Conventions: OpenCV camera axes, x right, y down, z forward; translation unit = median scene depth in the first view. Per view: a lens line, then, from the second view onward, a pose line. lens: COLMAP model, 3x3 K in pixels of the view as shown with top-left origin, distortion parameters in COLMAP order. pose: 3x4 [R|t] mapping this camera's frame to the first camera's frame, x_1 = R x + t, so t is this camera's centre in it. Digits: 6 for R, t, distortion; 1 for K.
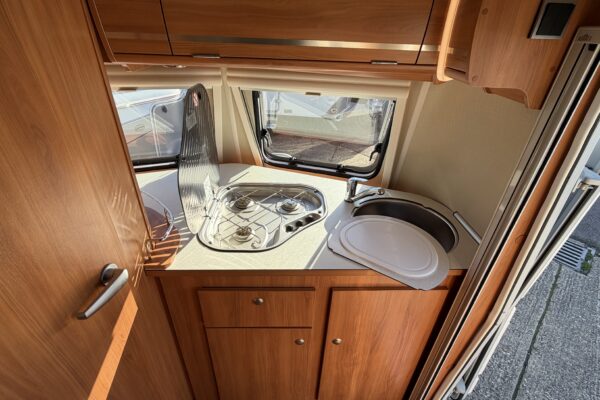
lens RADIAL K [[289.4, 0, 299.8], [0, 289.4, 198.8], [0, 0, 1]] dist [0.000914, 0.000297]
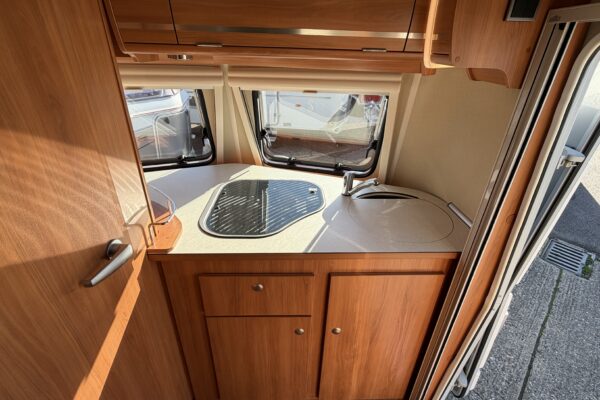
lens RADIAL K [[289.4, 0, 299.9], [0, 289.4, 198.7], [0, 0, 1]] dist [0.000914, 0.000297]
pose [[0.999950, -0.009972, 0.000435, 0.006048], [0.009981, 0.998386, -0.055902, 0.099049], [0.000123, 0.055903, 0.998436, -0.032108]]
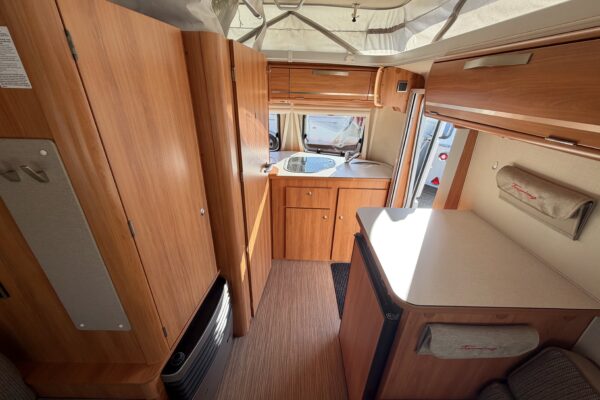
lens RADIAL K [[238.7, 0, 299.6], [0, 238.7, 197.6], [0, 0, 1]] dist [-0.001594, 0.000013]
pose [[0.999232, 0.011157, -0.037553, -0.145783], [-0.014628, 0.995514, -0.093472, 0.573105], [0.036342, 0.093949, 0.994913, -1.023927]]
